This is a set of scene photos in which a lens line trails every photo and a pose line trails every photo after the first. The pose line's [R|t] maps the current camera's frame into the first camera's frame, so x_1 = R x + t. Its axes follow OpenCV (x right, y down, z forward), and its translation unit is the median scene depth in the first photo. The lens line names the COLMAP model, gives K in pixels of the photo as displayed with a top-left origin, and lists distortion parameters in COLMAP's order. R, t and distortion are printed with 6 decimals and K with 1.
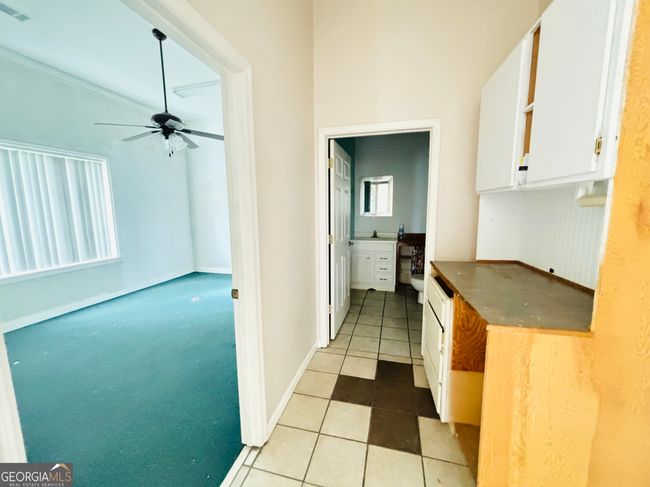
lens RADIAL K [[263.2, 0, 325.2], [0, 263.2, 244.6], [0, 0, 1]] dist [0.003798, -0.000939]
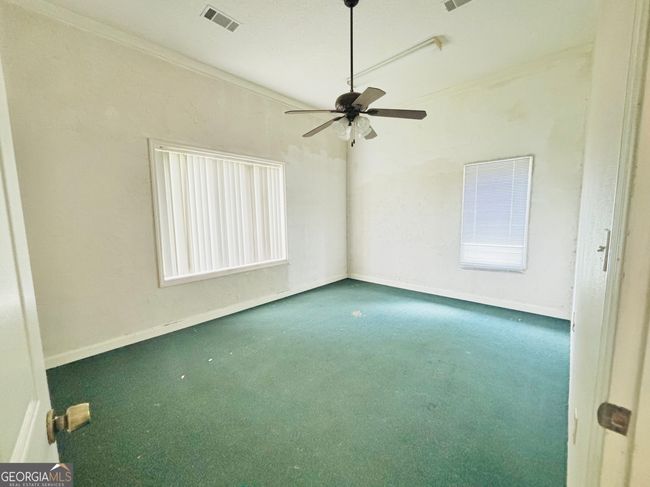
lens RADIAL K [[263.2, 0, 327.1], [0, 263.2, 244.1], [0, 0, 1]] dist [0.003798, -0.000939]
pose [[0.888202, 0.044308, -0.457311, -0.205302], [-0.054203, 0.998494, -0.008531, -0.011230], [0.456244, 0.032365, 0.889266, 0.184091]]
